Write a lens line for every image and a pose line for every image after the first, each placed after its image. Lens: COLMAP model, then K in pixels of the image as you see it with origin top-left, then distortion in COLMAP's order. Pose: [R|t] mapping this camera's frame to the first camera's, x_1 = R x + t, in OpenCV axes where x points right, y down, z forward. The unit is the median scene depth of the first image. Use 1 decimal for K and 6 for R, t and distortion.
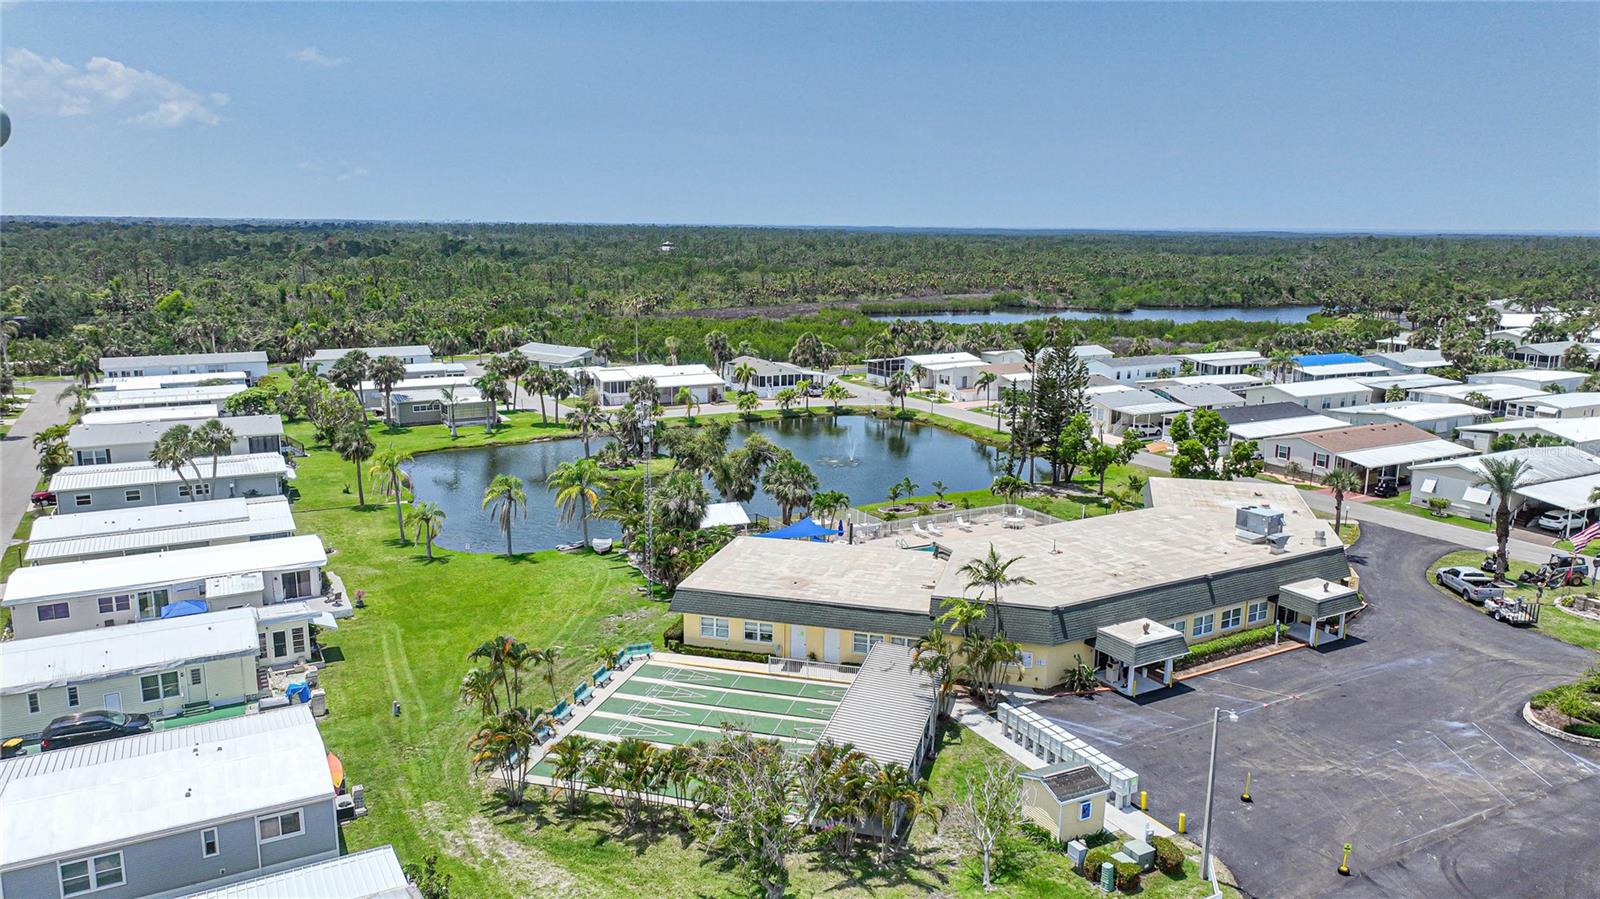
lens RADIAL K [[1116.6, 0, 797.1], [0, 1116.6, 448.5], [0, 0, 1]] dist [-0.020101, 0.024892]
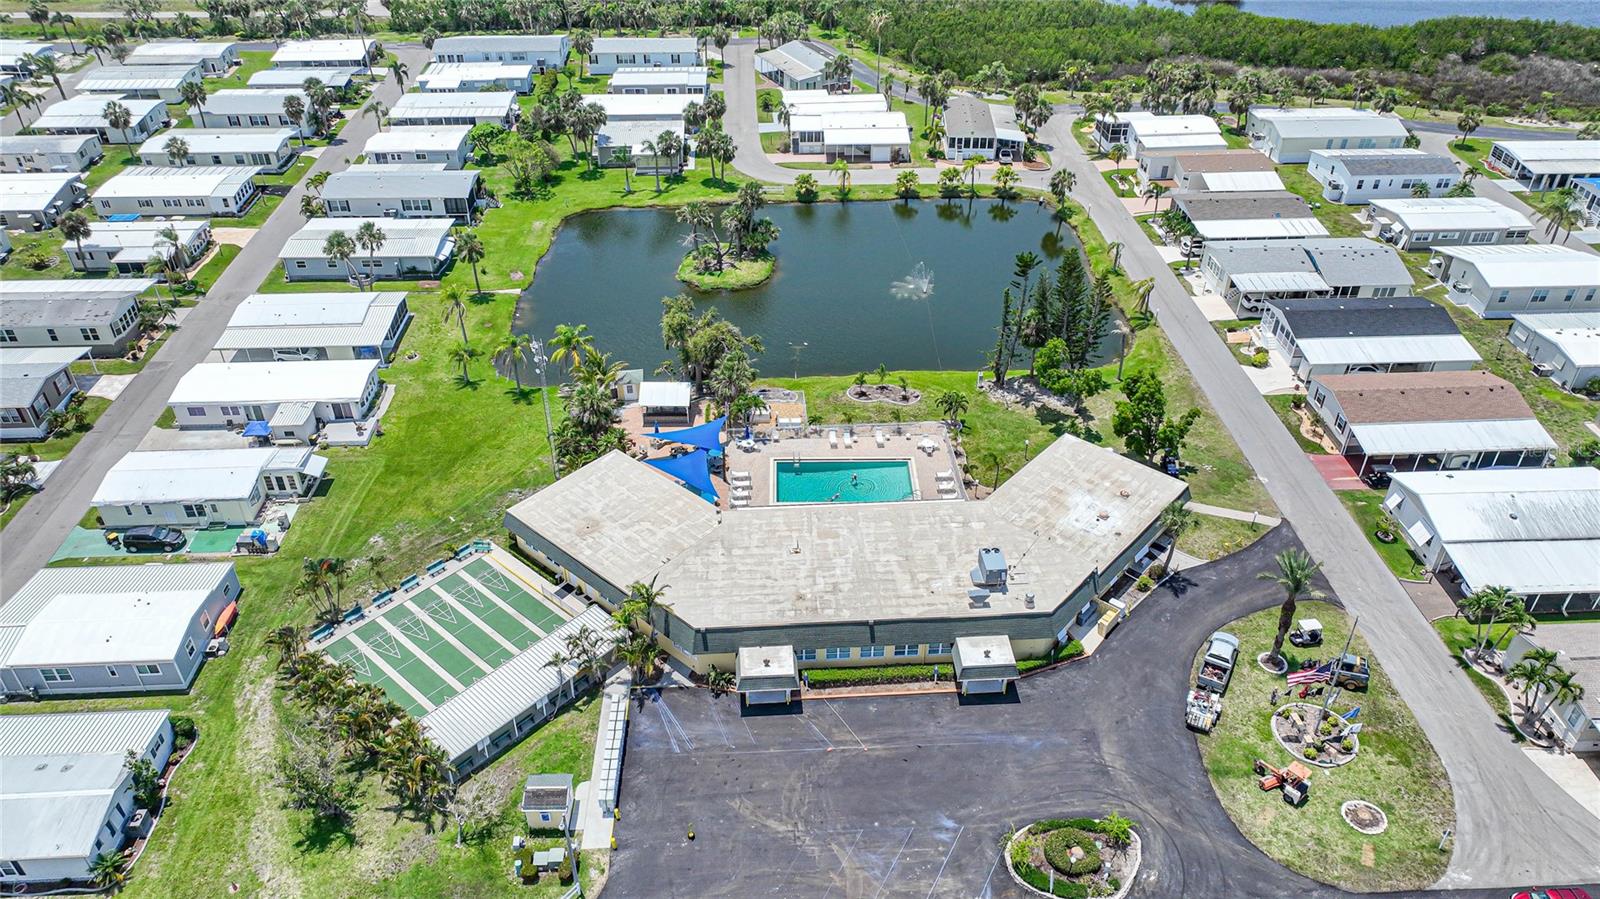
lens RADIAL K [[1116.6, 0, 797.1], [0, 1116.6, 448.5], [0, 0, 1]] dist [-0.020101, 0.024892]
pose [[0.900038, 0.244466, -0.360787, 0.743382], [-0.081809, 0.907909, 0.411107, -0.578839], [0.428063, -0.340497, 0.837152, 0.049414]]
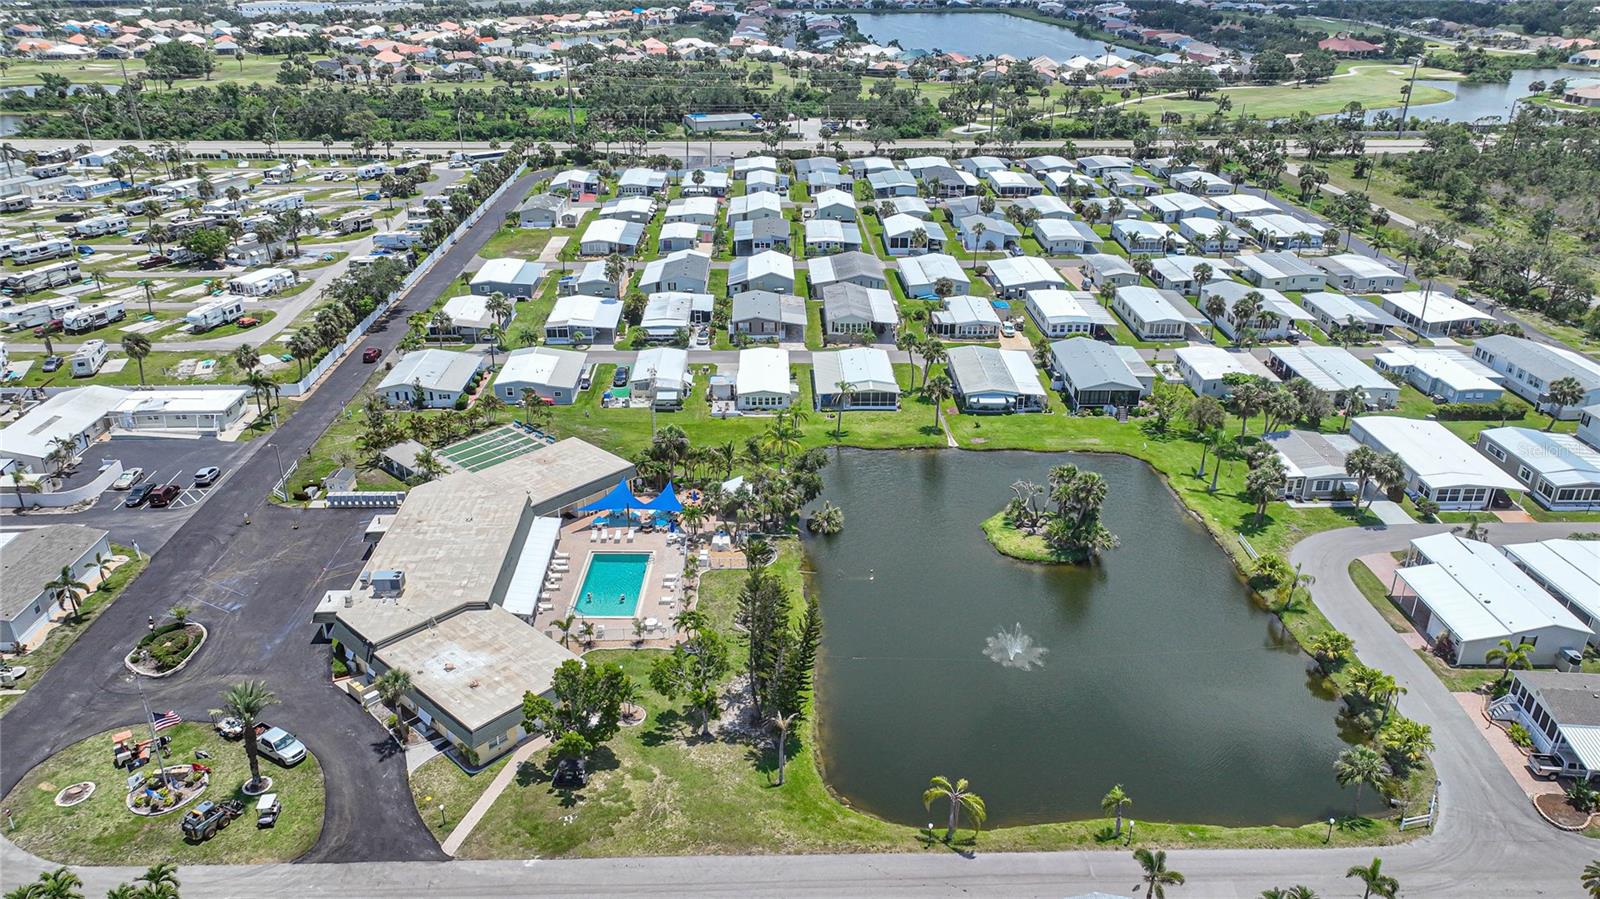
lens RADIAL K [[1116.6, 0, 797.1], [0, 1116.6, 448.5], [0, 0, 1]] dist [-0.020101, 0.024892]
pose [[-0.450369, 0.360833, -0.816680, 1.537658], [-0.188544, 0.855633, 0.482019, -1.021137], [0.872707, 0.371067, -0.317318, 2.242753]]
